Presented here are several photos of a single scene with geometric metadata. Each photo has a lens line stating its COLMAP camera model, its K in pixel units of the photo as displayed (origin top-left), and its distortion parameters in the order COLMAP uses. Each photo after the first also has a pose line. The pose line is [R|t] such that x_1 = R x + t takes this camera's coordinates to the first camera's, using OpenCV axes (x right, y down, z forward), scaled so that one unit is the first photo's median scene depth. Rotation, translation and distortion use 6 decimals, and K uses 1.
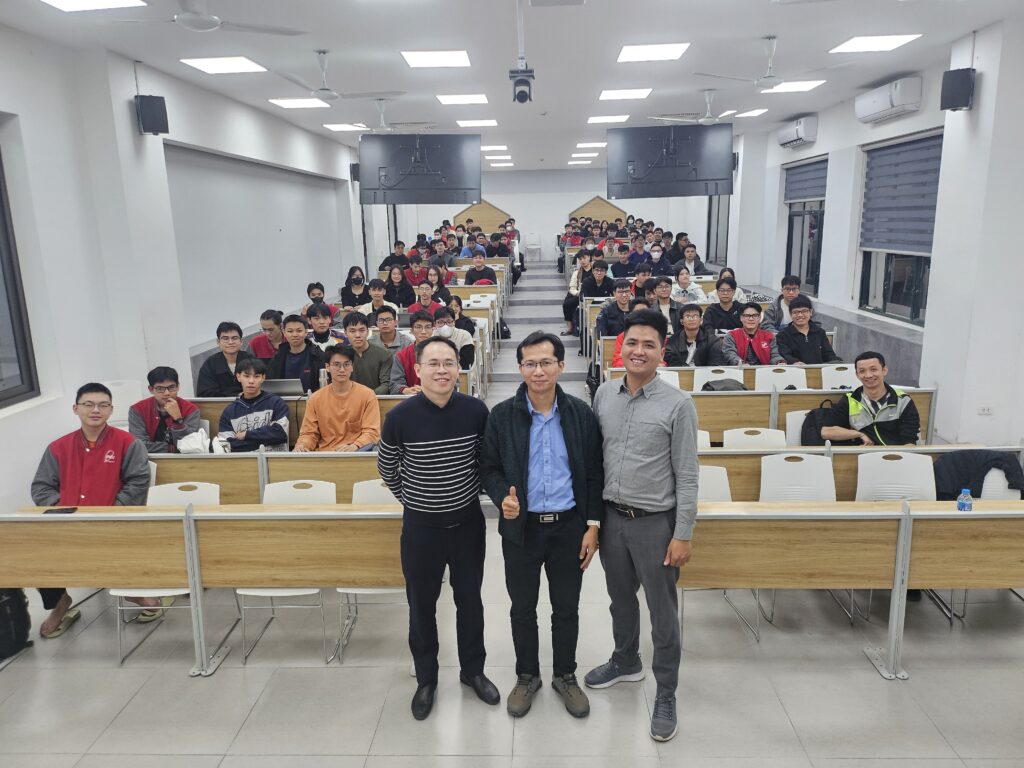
lens RADIAL K [[719.9, 0, 517.2], [0, 719.9, 376.9], [0, 0, 1]] dist [0.057869, -0.063941]
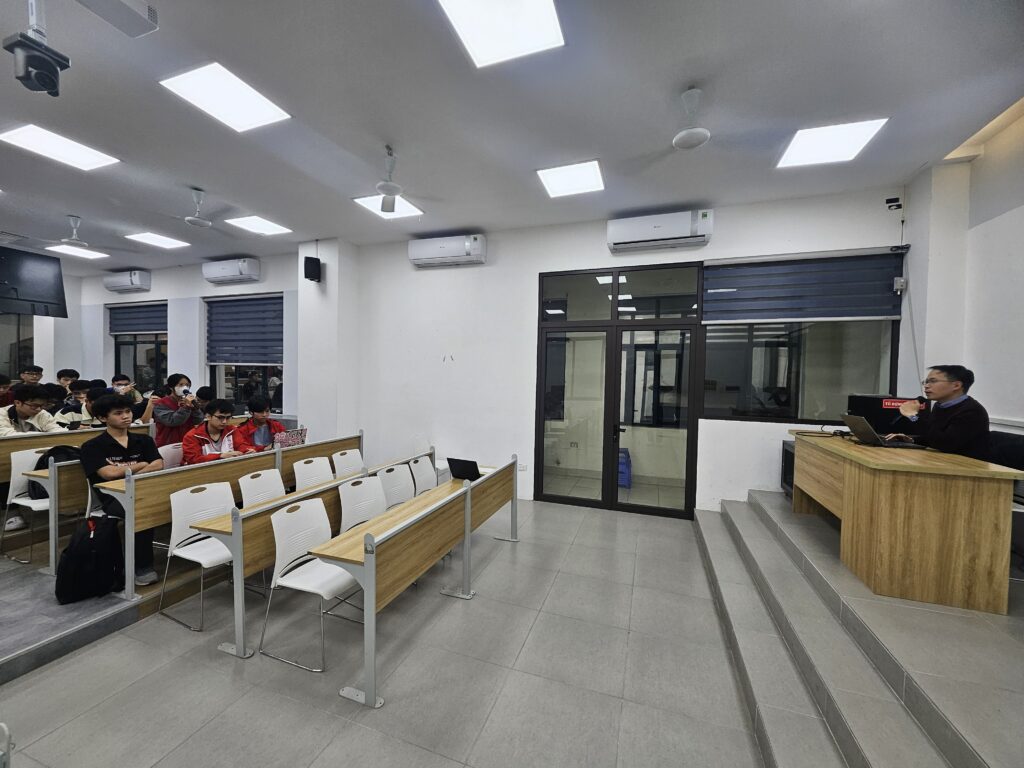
lens RADIAL K [[401.6, 0, 502.0], [0, 401.6, 388.0], [0, 0, 1]] dist [0.003175, 0.001139]
pose [[0.316798, -0.000479, 0.948493, -0.143852], [0.172131, 0.983424, -0.056995, 0.016071], [-0.932743, 0.181321, 0.311630, 0.292930]]
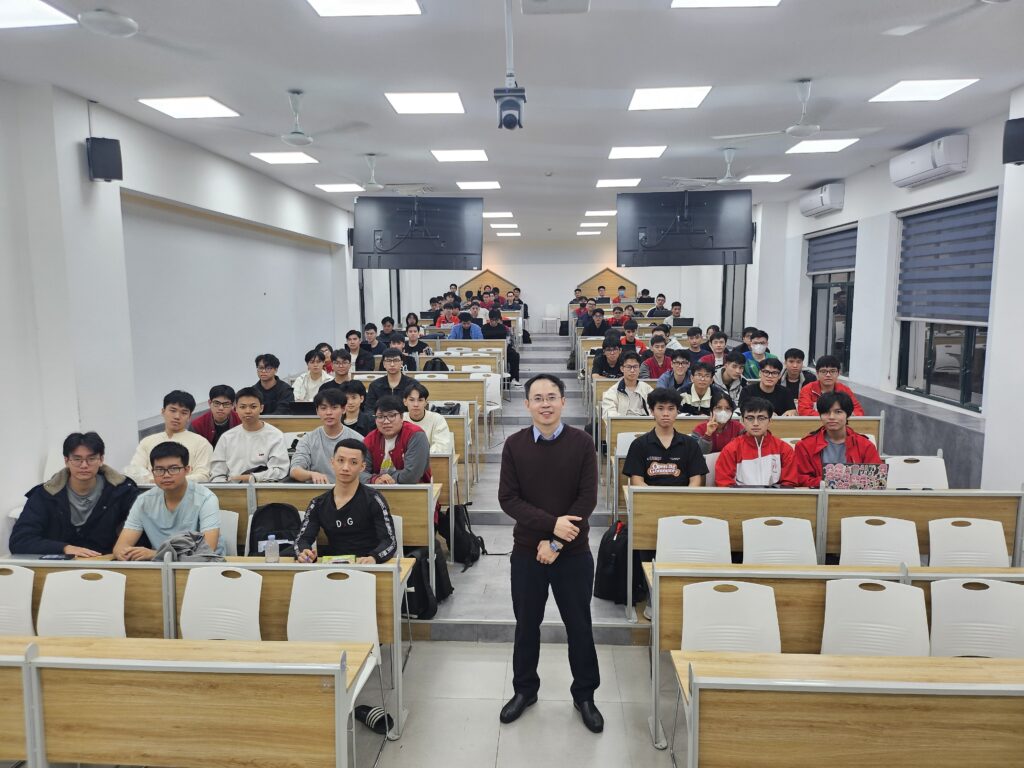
lens RADIAL K [[719.9, 0, 512.4], [0, 719.9, 388.7], [0, 0, 1]] dist [0.057869, -0.063941]
pose [[0.999639, 0.017563, -0.020320, 0.018585], [-0.019220, 0.996244, -0.084432, -0.013626], [0.018761, 0.084792, 0.996222, 0.133793]]
